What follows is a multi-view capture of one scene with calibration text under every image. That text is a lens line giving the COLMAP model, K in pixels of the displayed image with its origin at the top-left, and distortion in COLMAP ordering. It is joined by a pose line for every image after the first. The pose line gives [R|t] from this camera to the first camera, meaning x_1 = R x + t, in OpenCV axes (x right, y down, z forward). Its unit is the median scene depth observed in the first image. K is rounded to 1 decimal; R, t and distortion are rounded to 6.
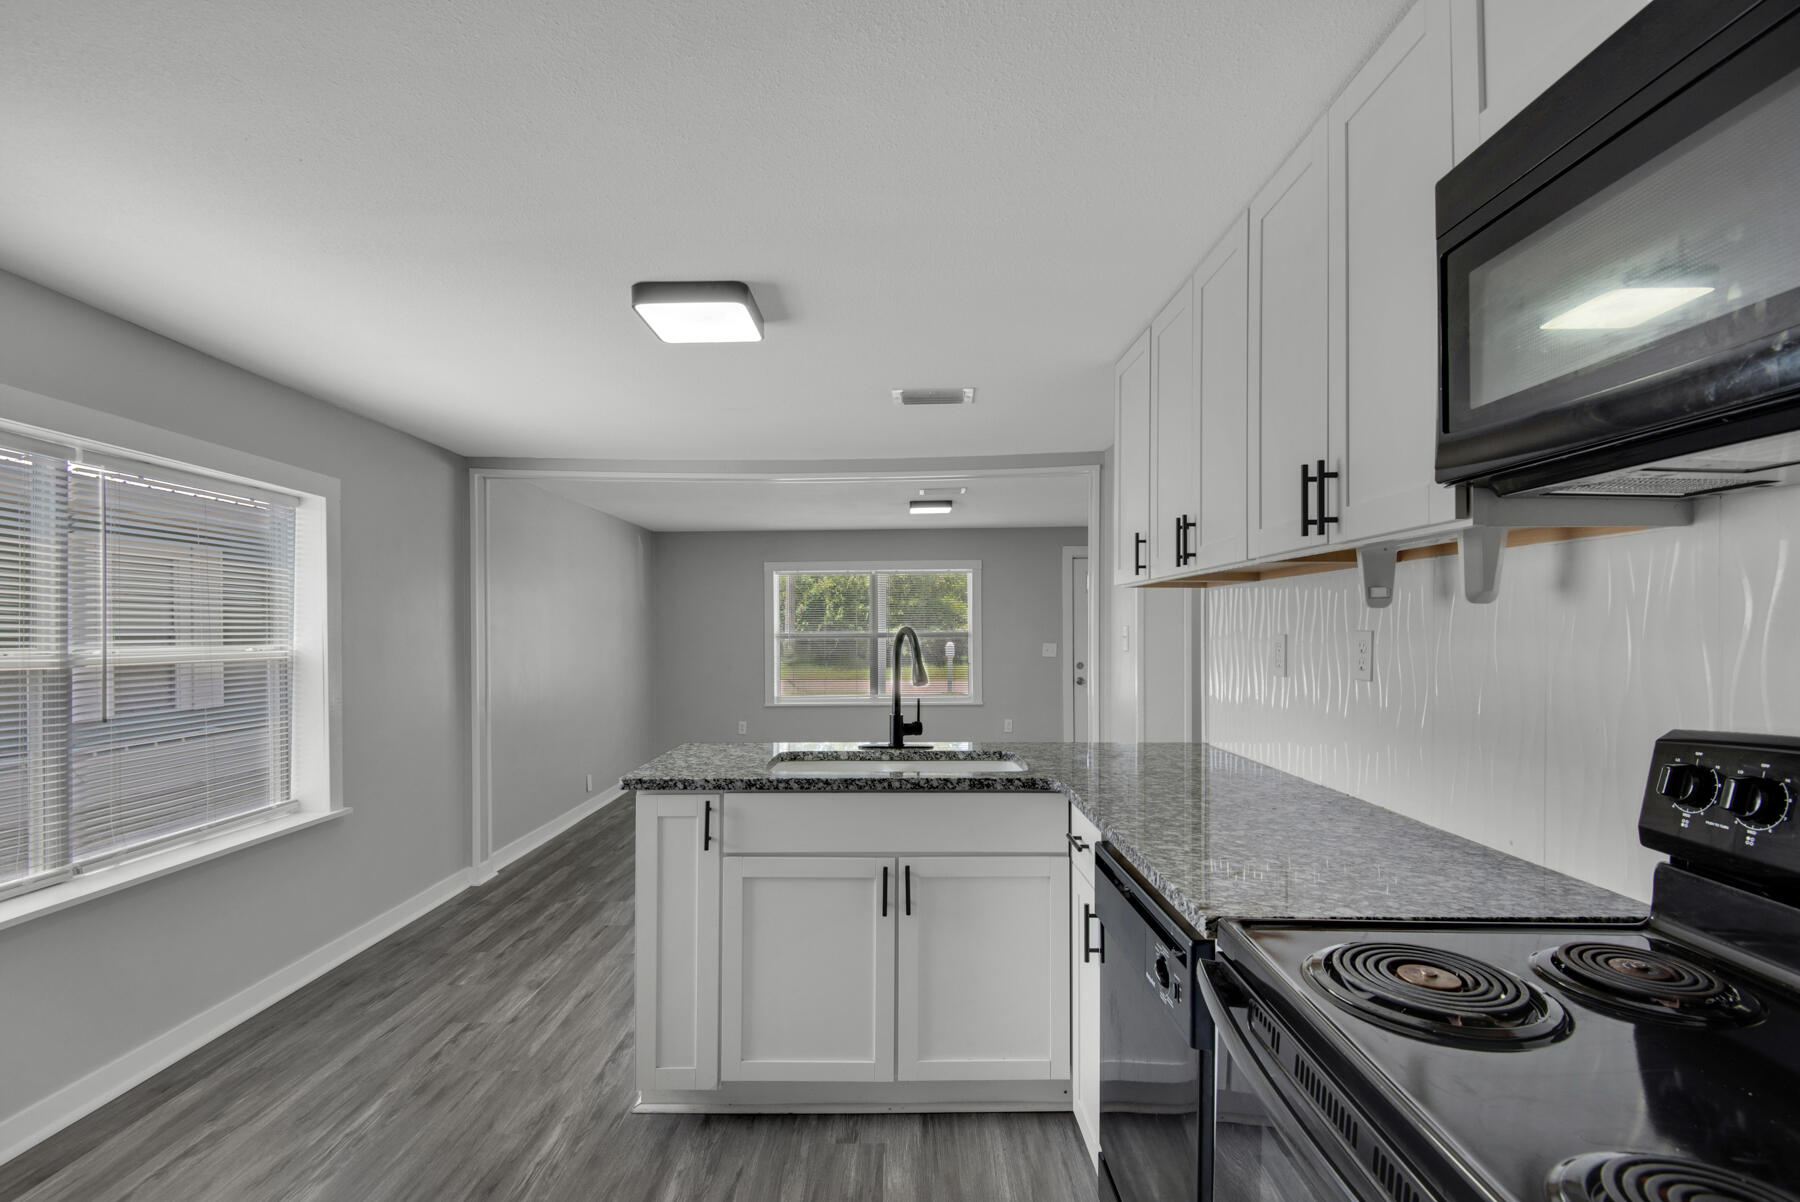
lens RADIAL K [[854.9, 0, 887.6], [0, 854.9, 624.8], [0, 0, 1]] dist [0.011871, -0.000649]
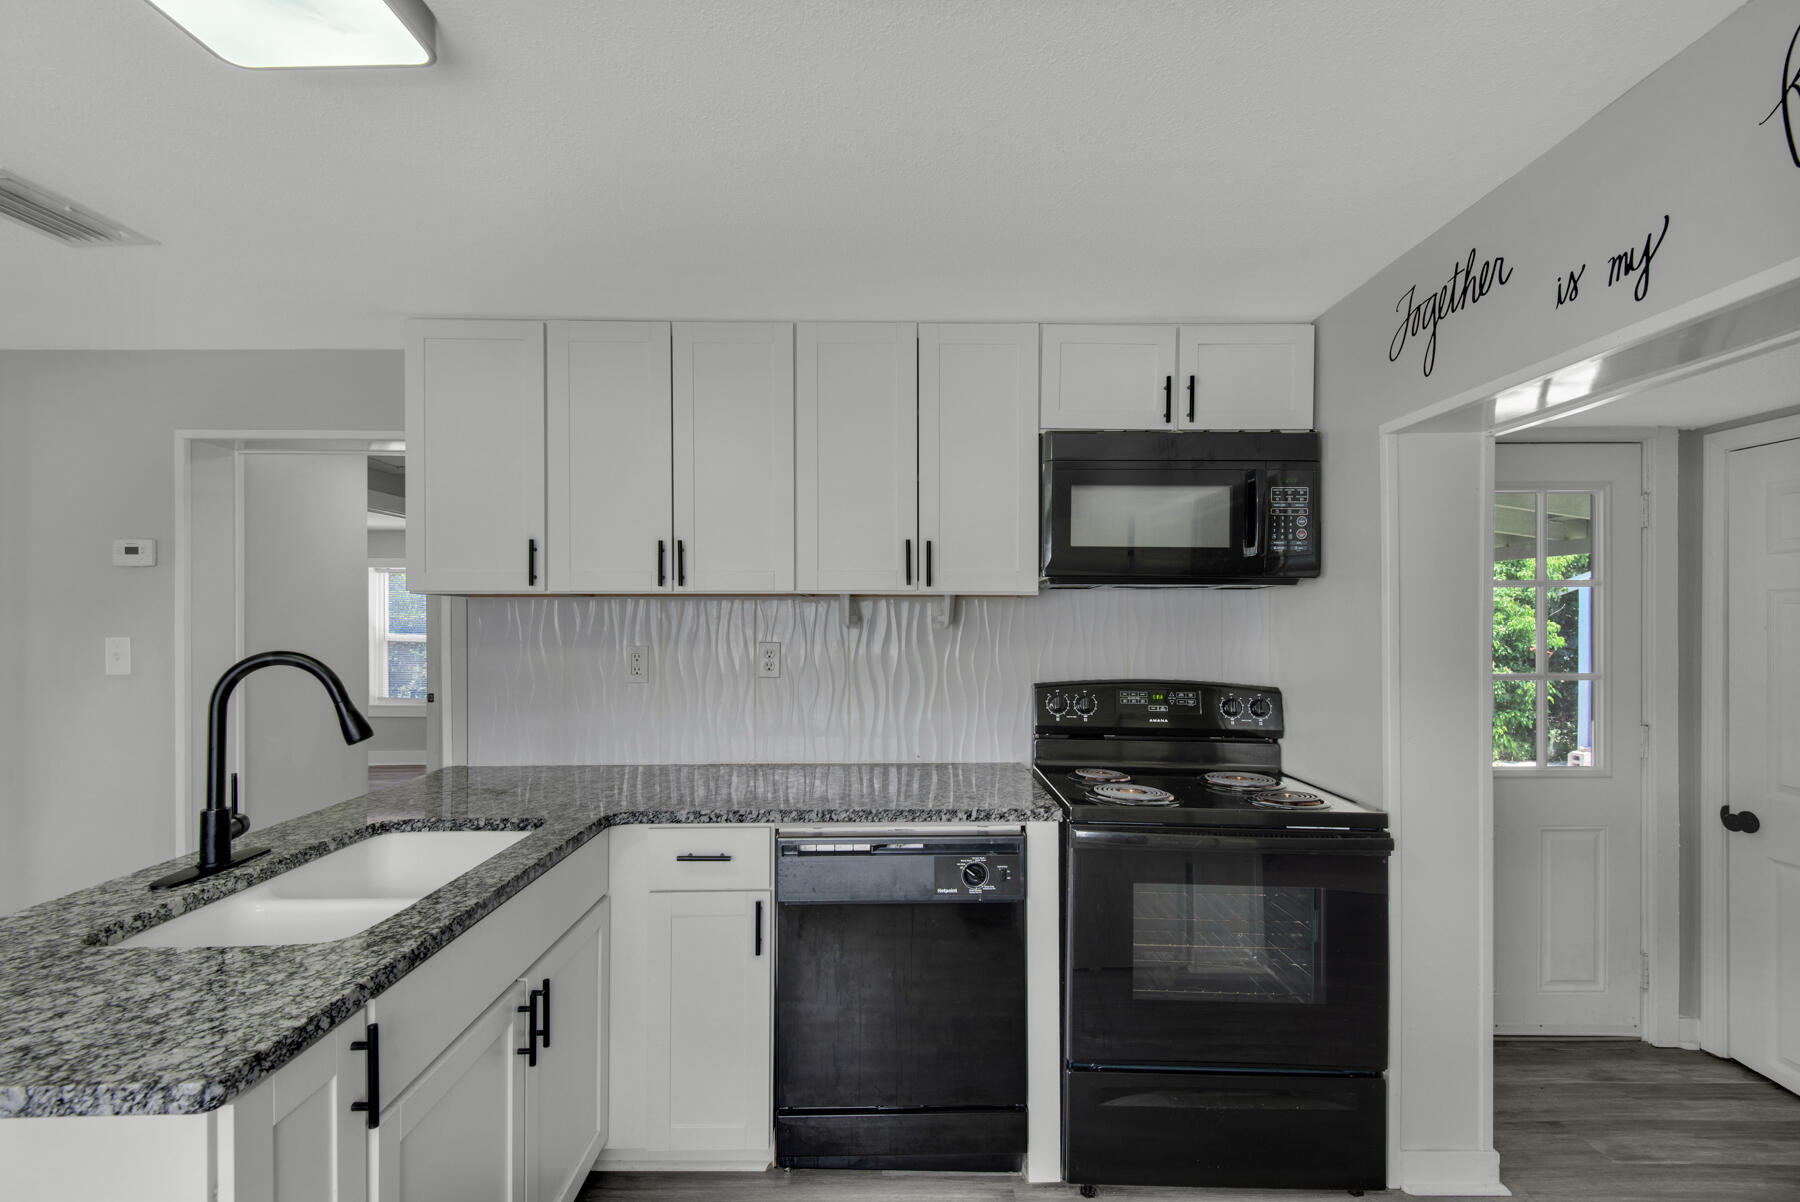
lens RADIAL K [[829.3, 0, 902.3], [0, 829.3, 623.7], [0, 0, 1]] dist [0.035394, -0.017249]
pose [[-0.030714, -0.000945, 0.999528, -0.691803], [-0.005555, 0.999984, 0.000775, -0.022858], [-0.999513, -0.005528, -0.030718, 0.713452]]
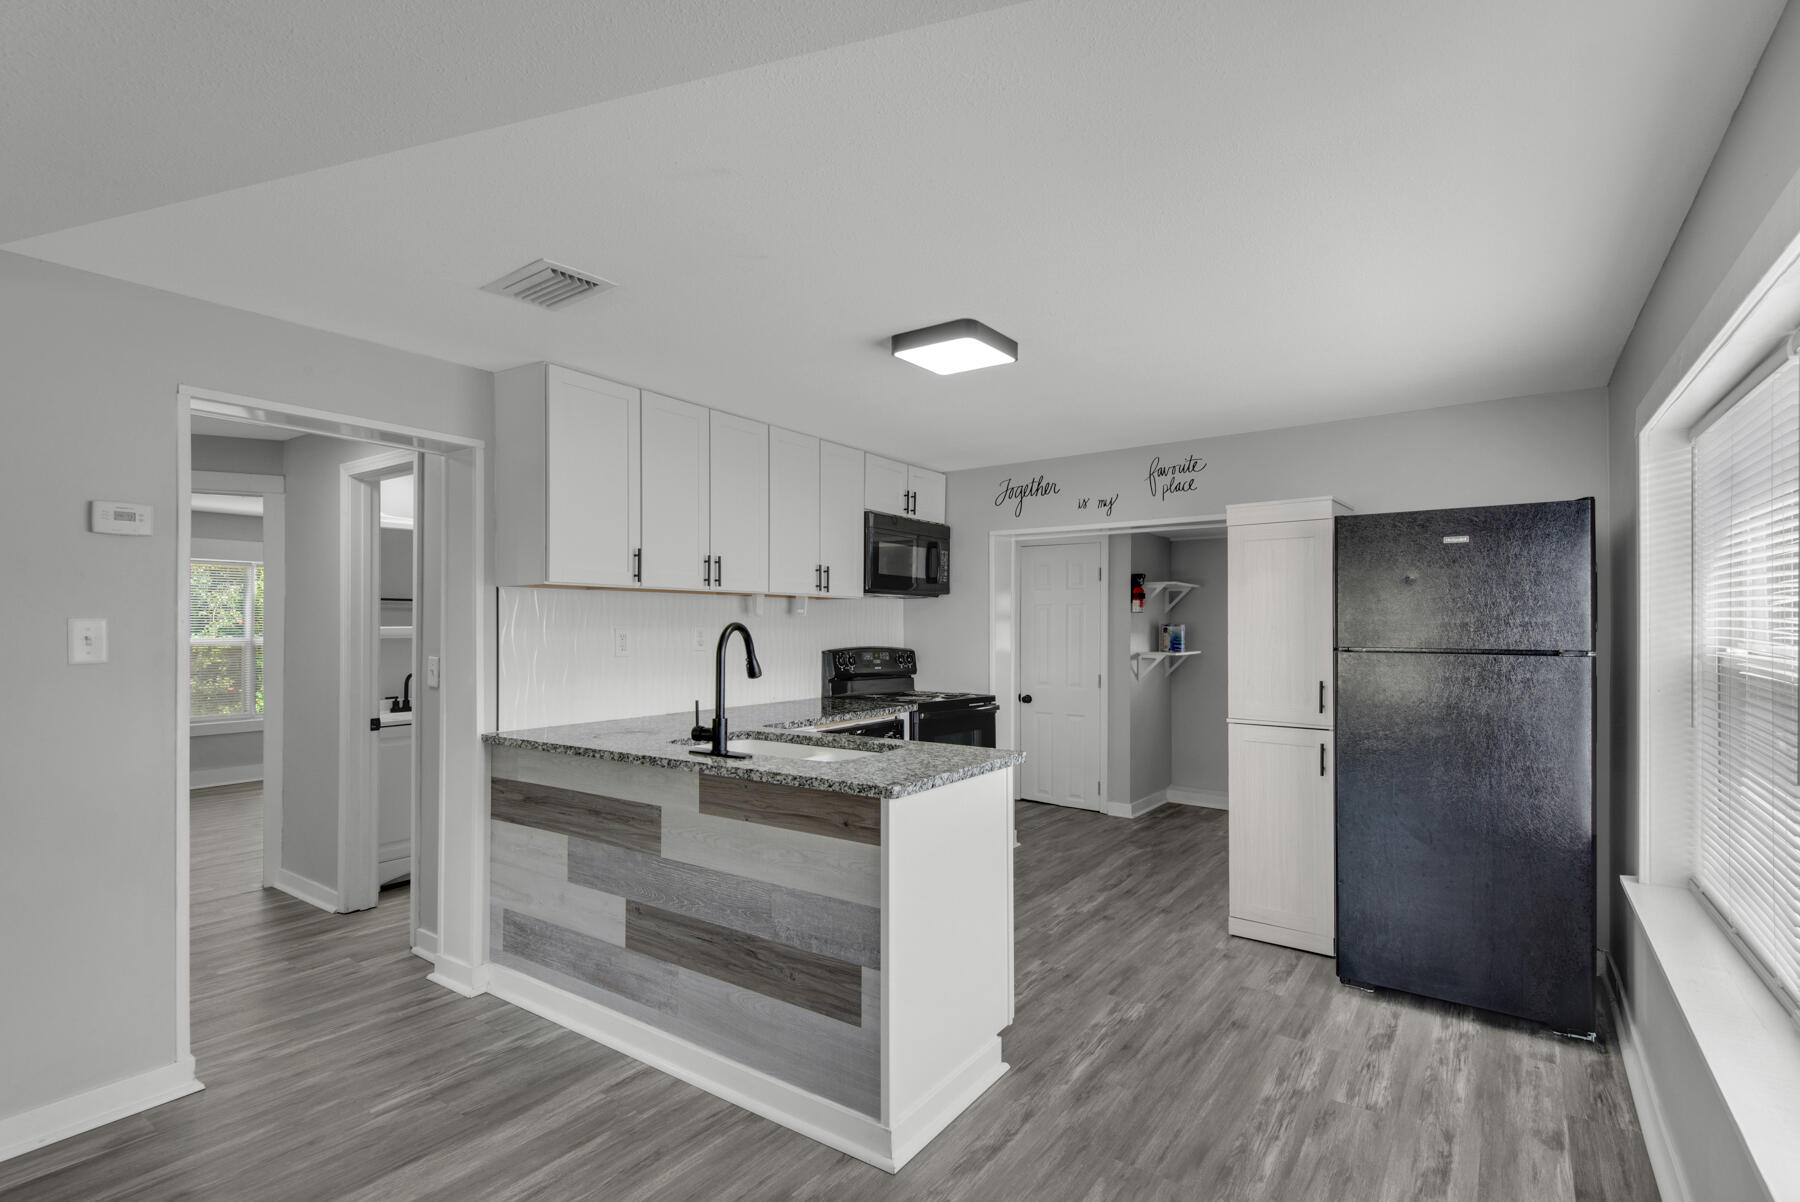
lens RADIAL K [[829.3, 0, 902.3], [0, 829.3, 623.7], [0, 0, 1]] dist [0.035394, -0.017249]
pose [[-0.820218, 0.000323, 0.572051, -0.821141], [-0.004904, 0.999959, -0.007597, 0.012158], [-0.572030, -0.009036, -0.820183, 2.023724]]
